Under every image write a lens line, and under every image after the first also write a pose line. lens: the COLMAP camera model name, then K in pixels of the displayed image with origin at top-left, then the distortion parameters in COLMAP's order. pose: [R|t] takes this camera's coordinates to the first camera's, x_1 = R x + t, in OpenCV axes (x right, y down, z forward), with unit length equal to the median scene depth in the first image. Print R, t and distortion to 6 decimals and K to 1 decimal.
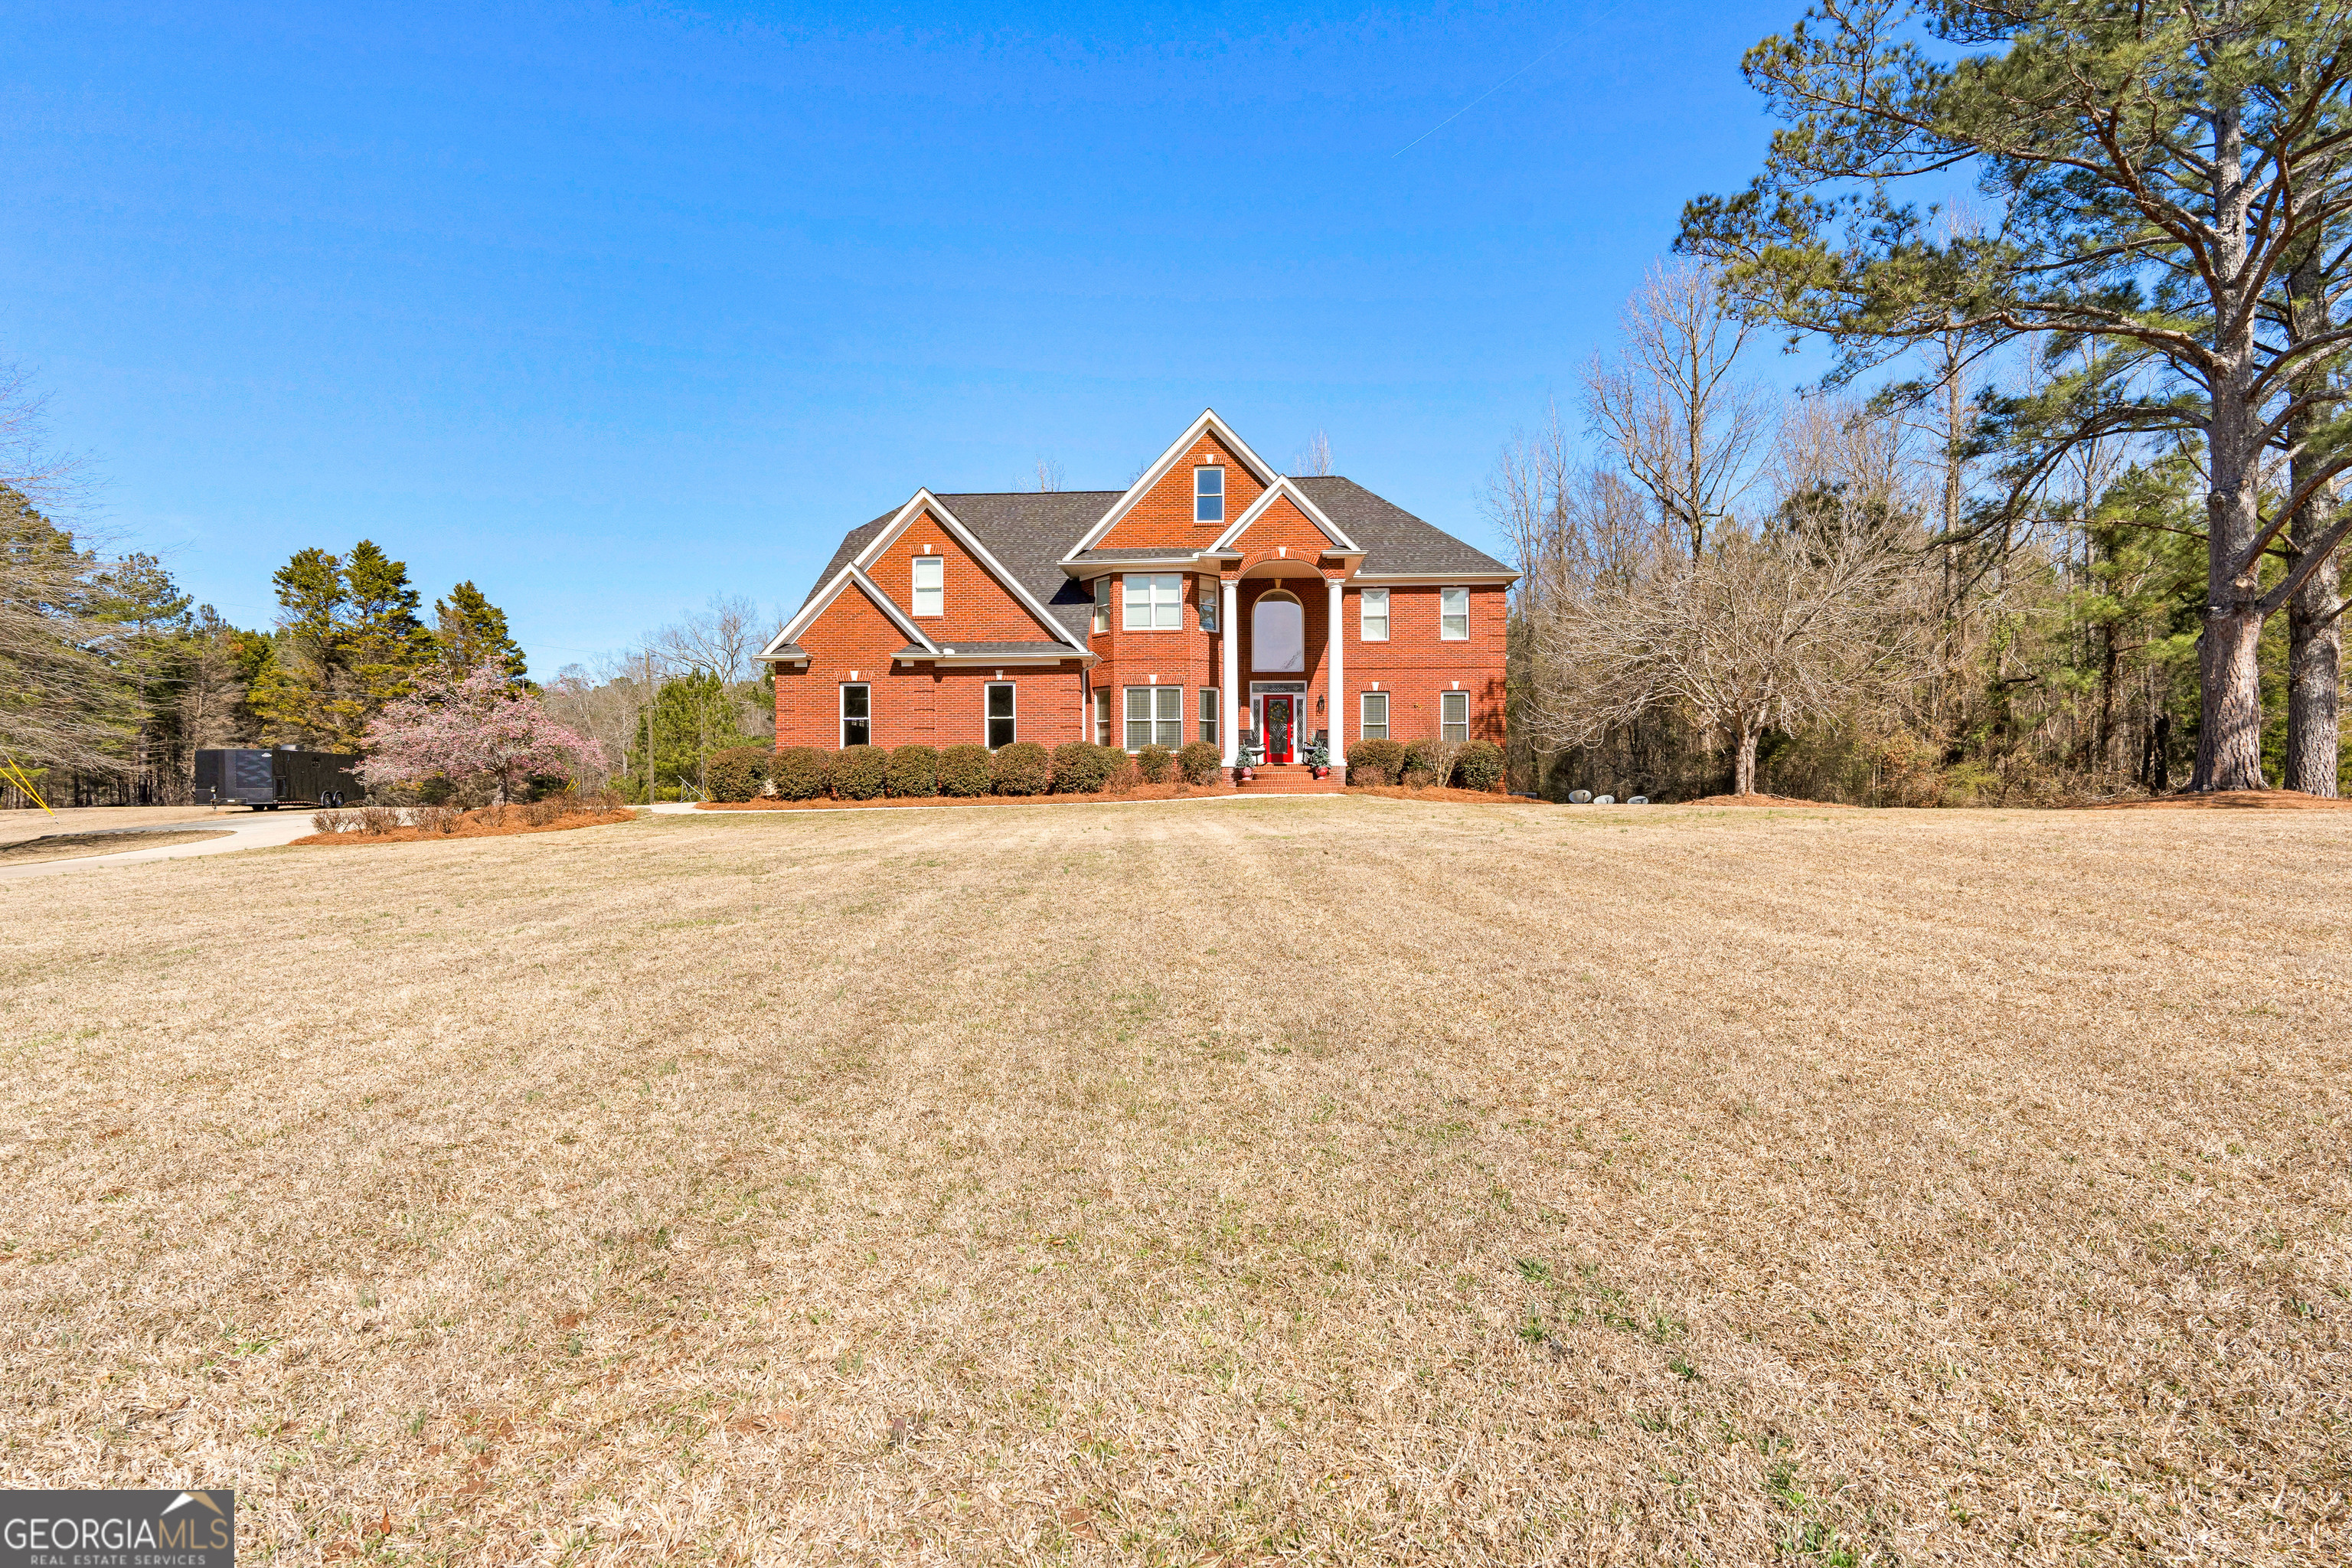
lens RADIAL K [[1032.2, 0, 1183.4], [0, 1032.2, 774.0], [0, 0, 1]] dist [-0.000882, 0.000202]
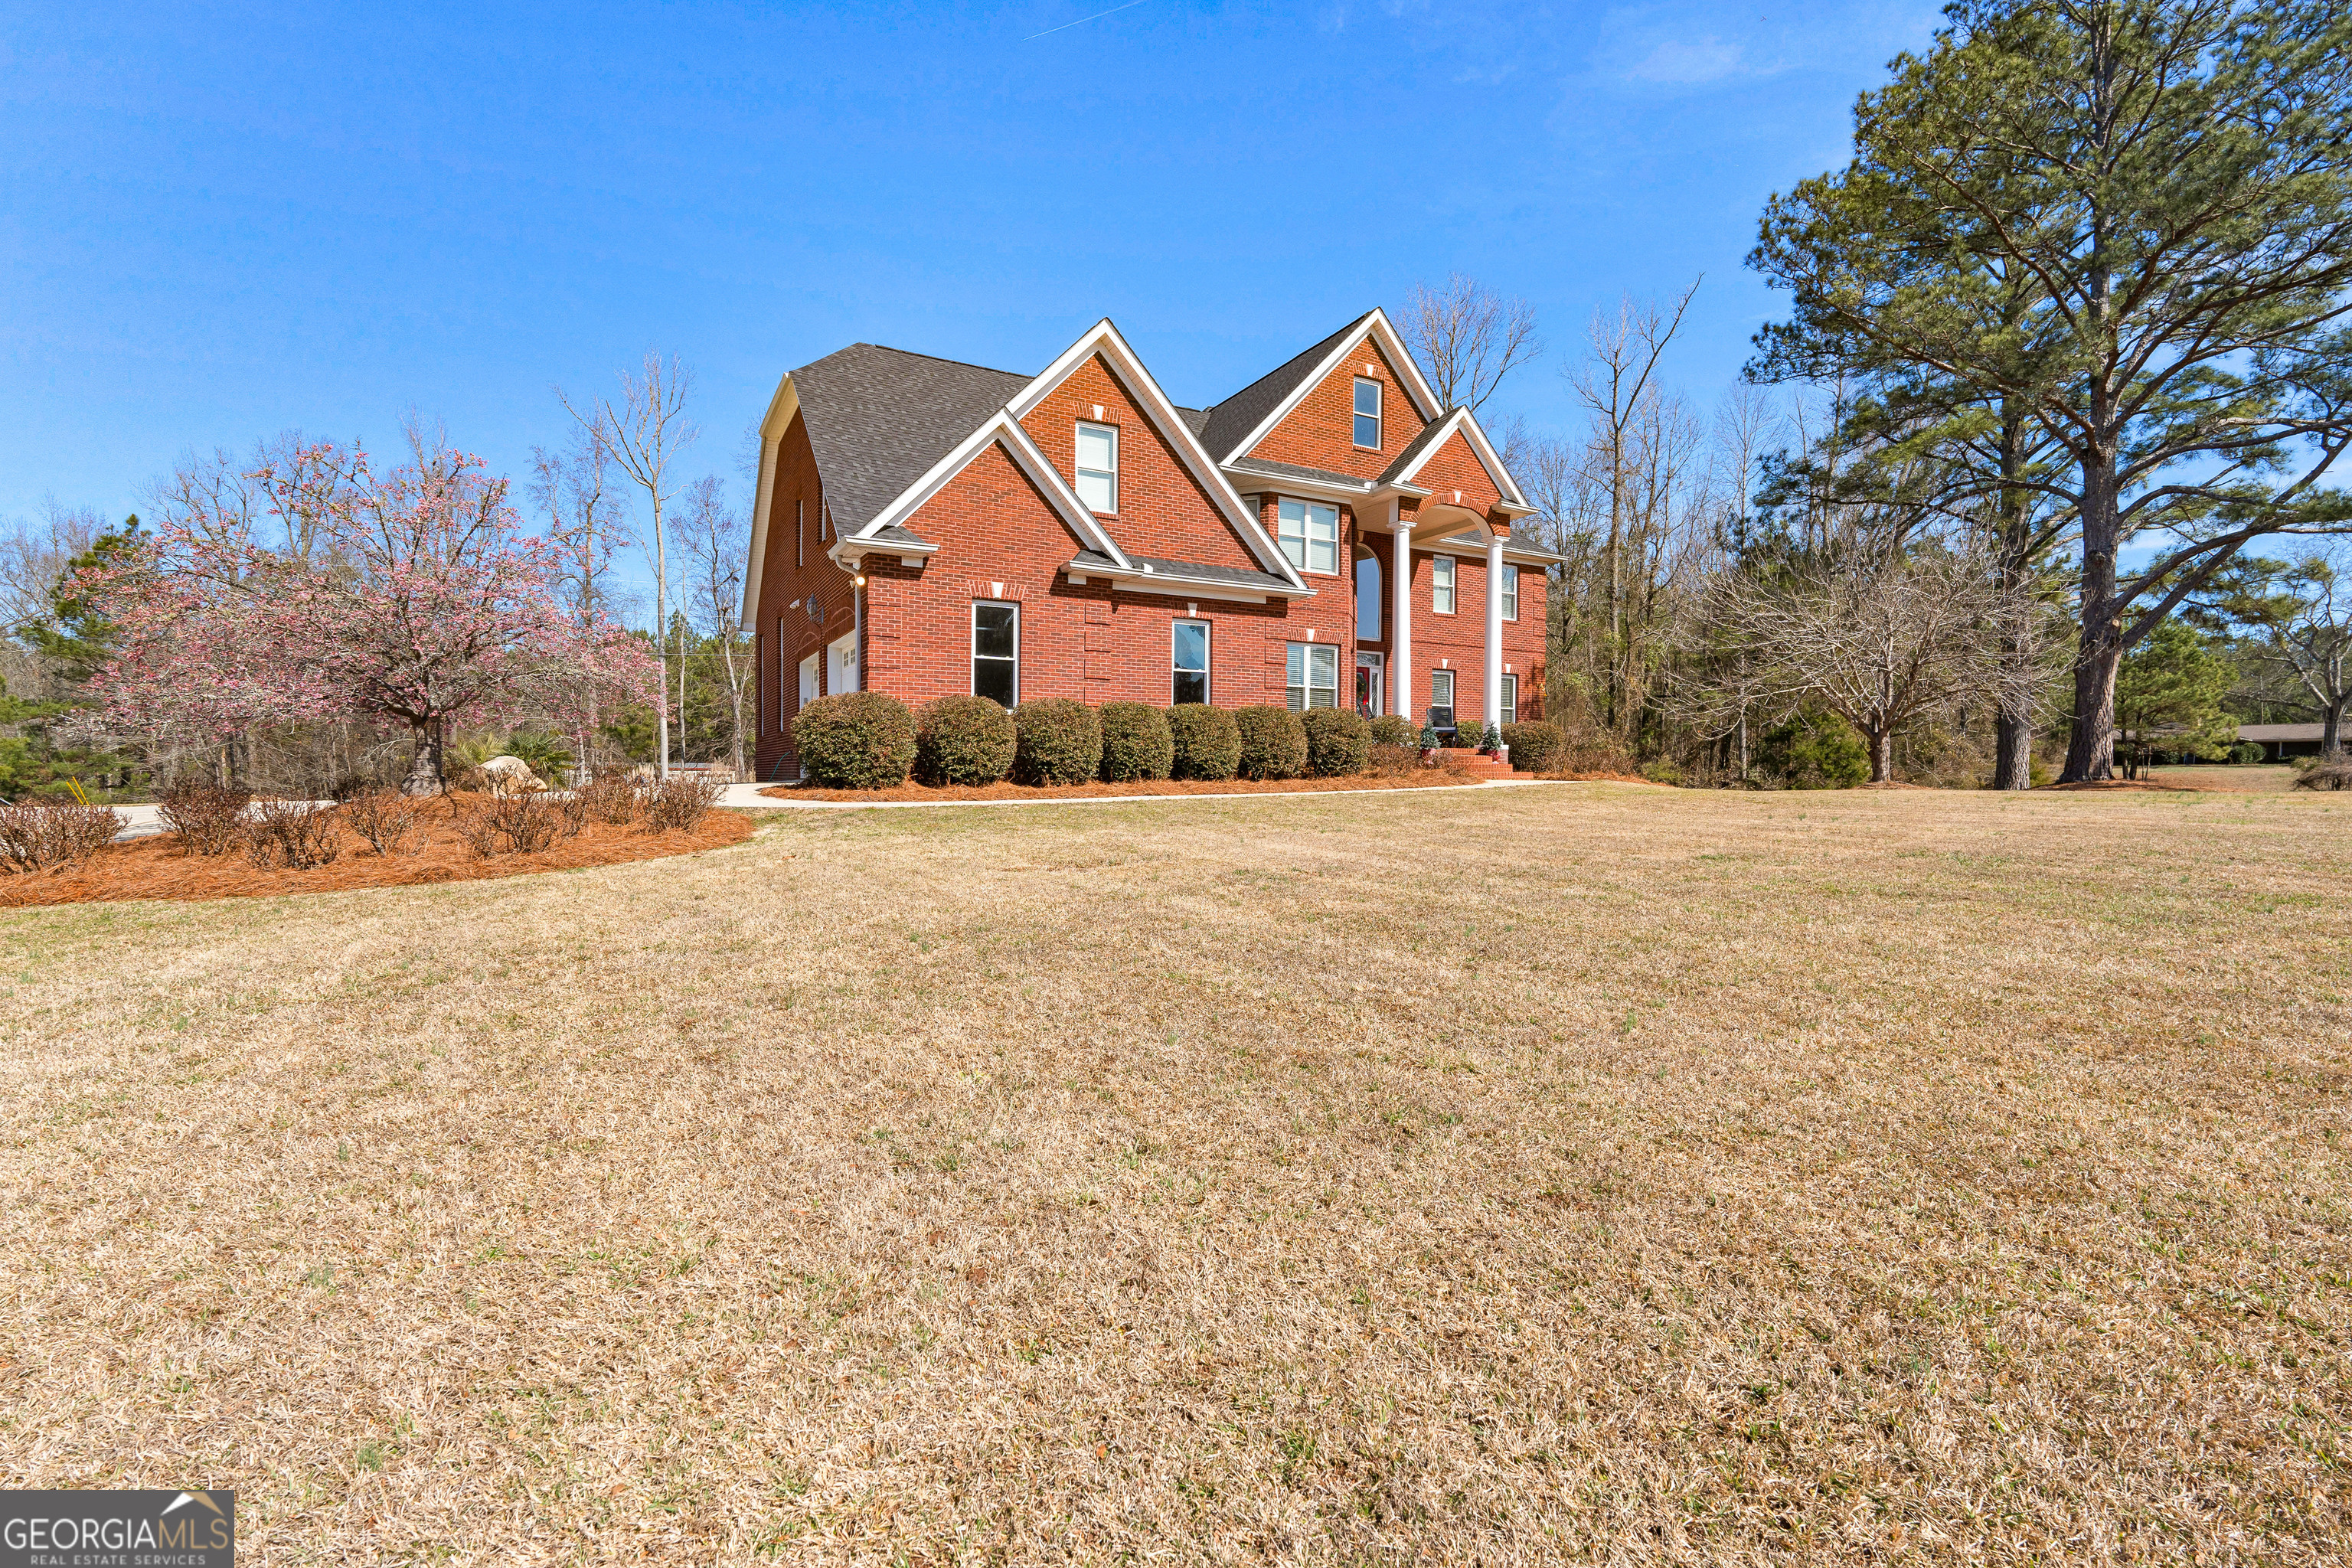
lens RADIAL K [[1032.2, 0, 1168.9], [0, 1032.2, 790.8], [0, 0, 1]] dist [-0.000882, 0.000202]
pose [[0.856366, 0.002326, 0.516365, -0.537401], [-0.008776, 0.999911, 0.010050, 0.021076], [-0.516296, -0.013139, 0.856310, 0.382880]]
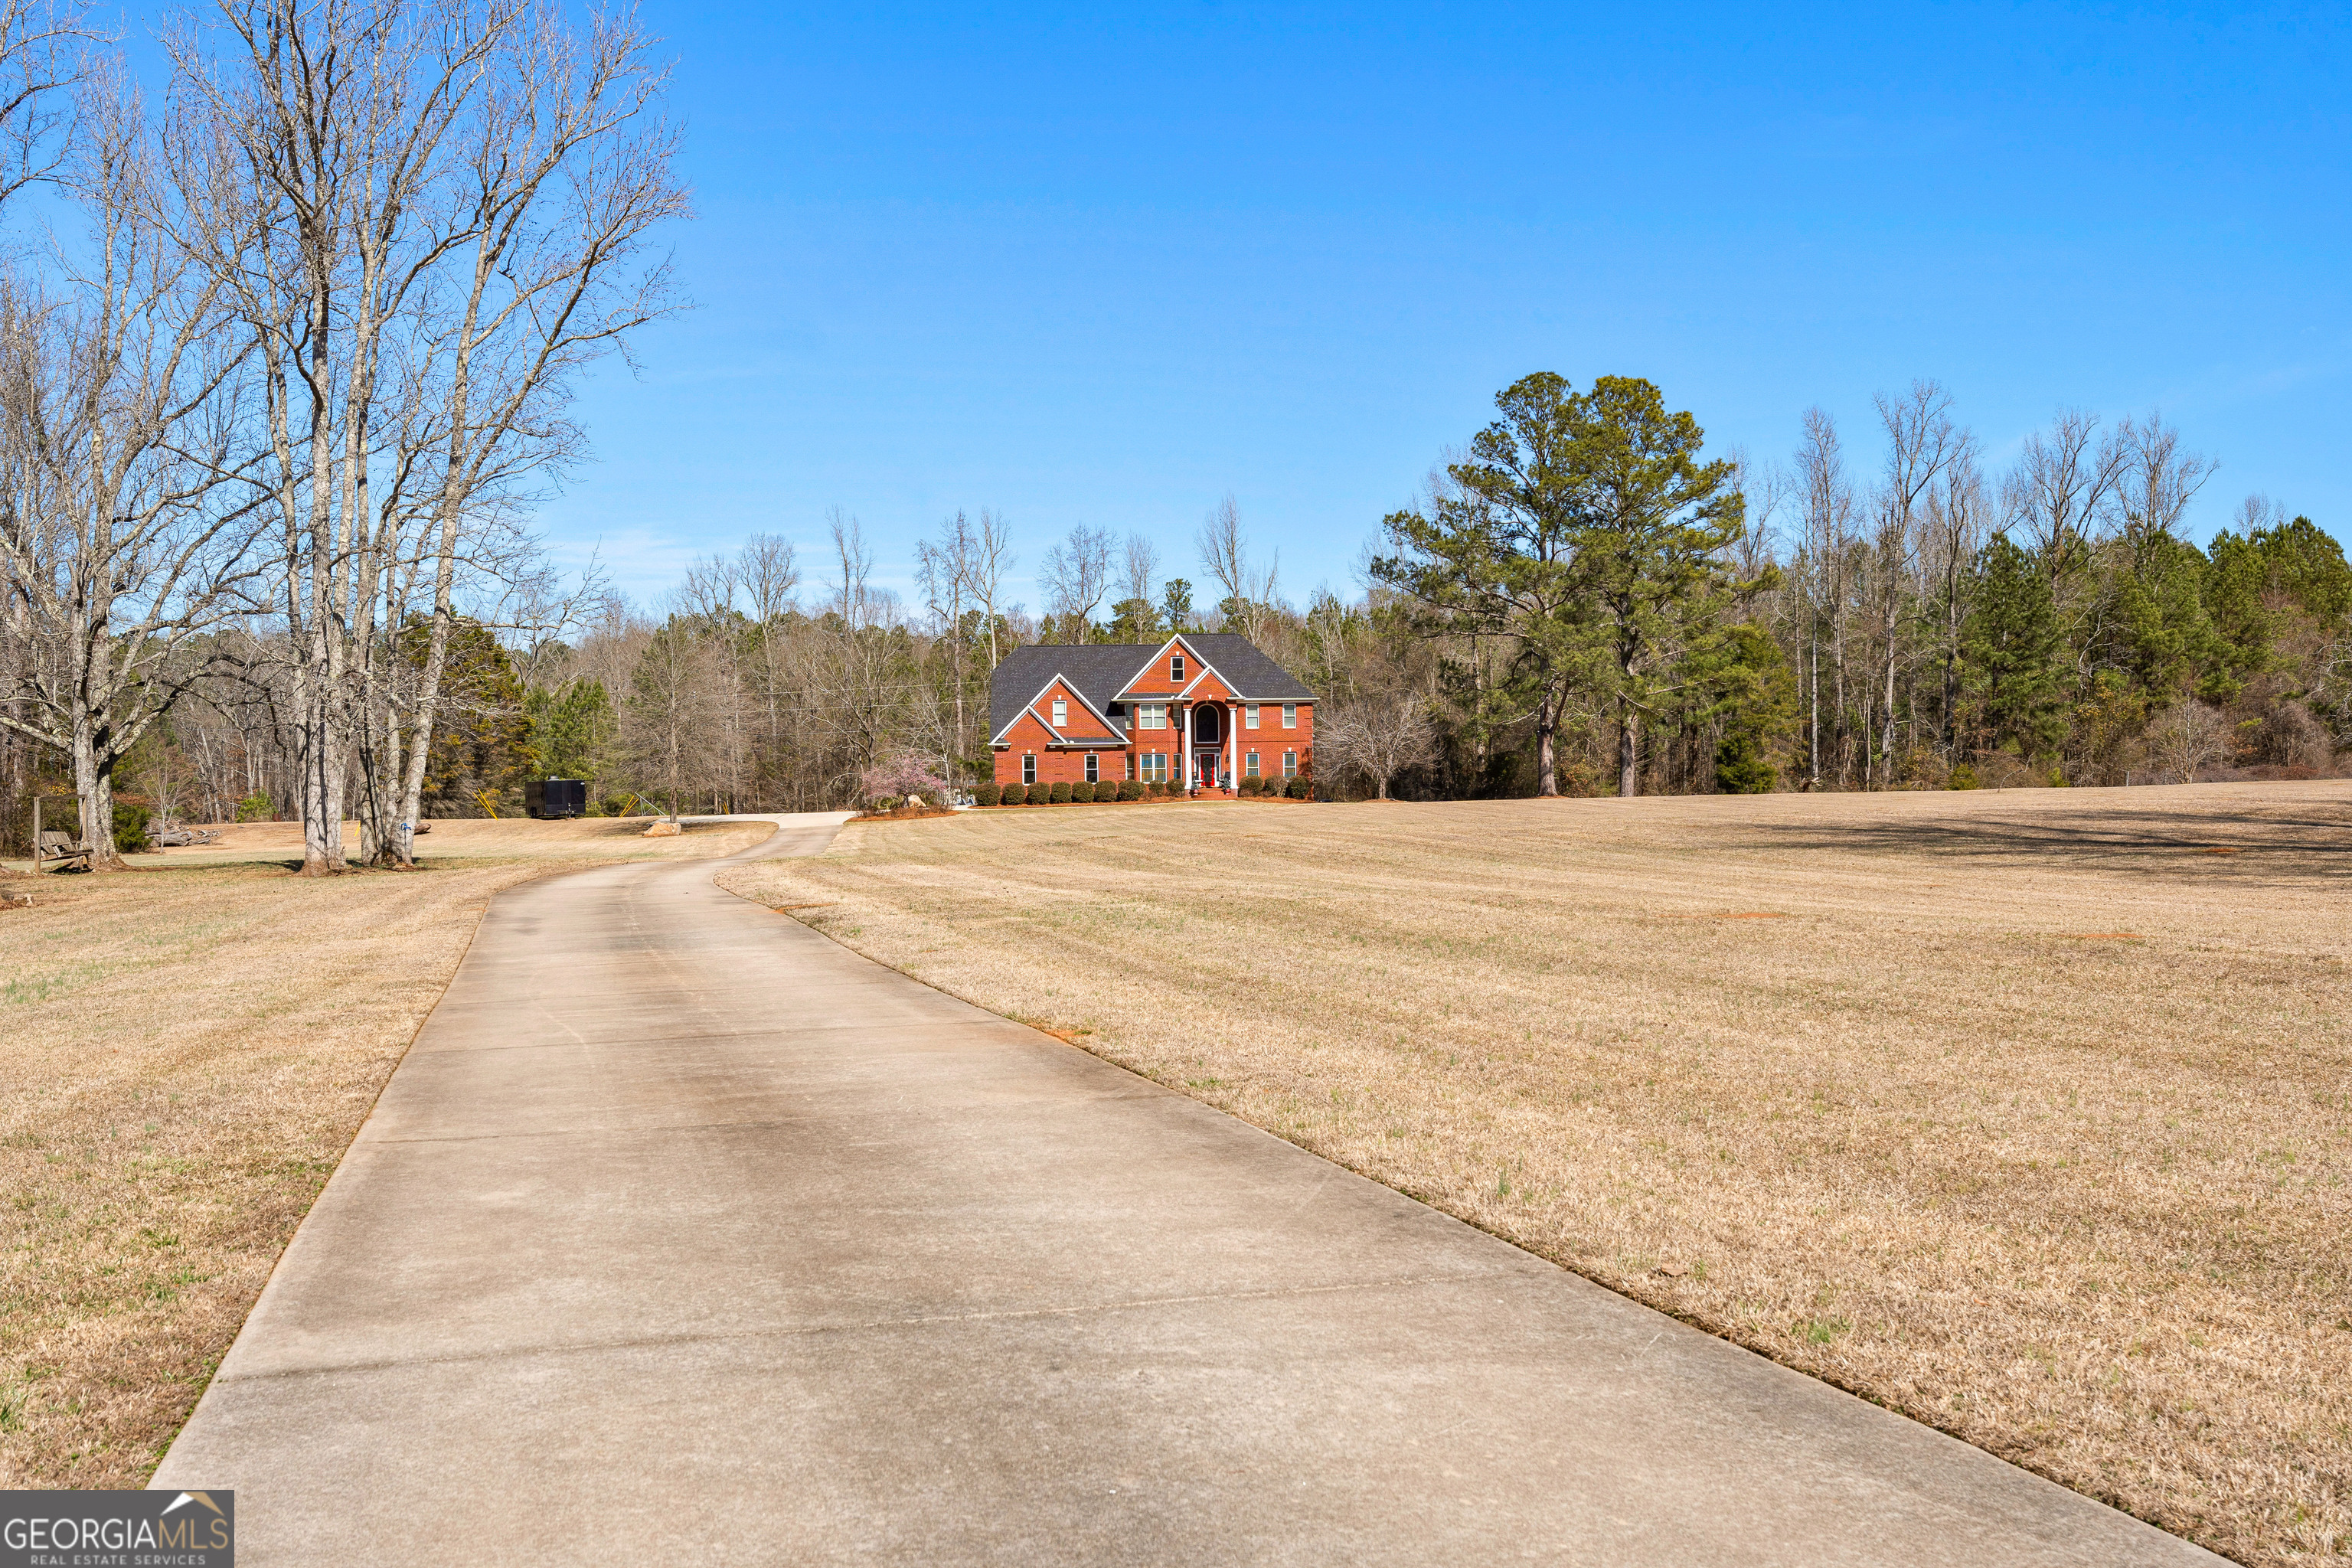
lens RADIAL K [[2366.6, 0, 1176.3], [0, 2366.6, 786.2], [0, 0, 1]] dist [0.000623, 0.000000]
pose [[0.994985, -0.006703, 0.099796, -0.505244], [0.006355, 0.999973, 0.003808, -0.033905], [-0.099819, -0.003155, 0.995001, -4.235484]]
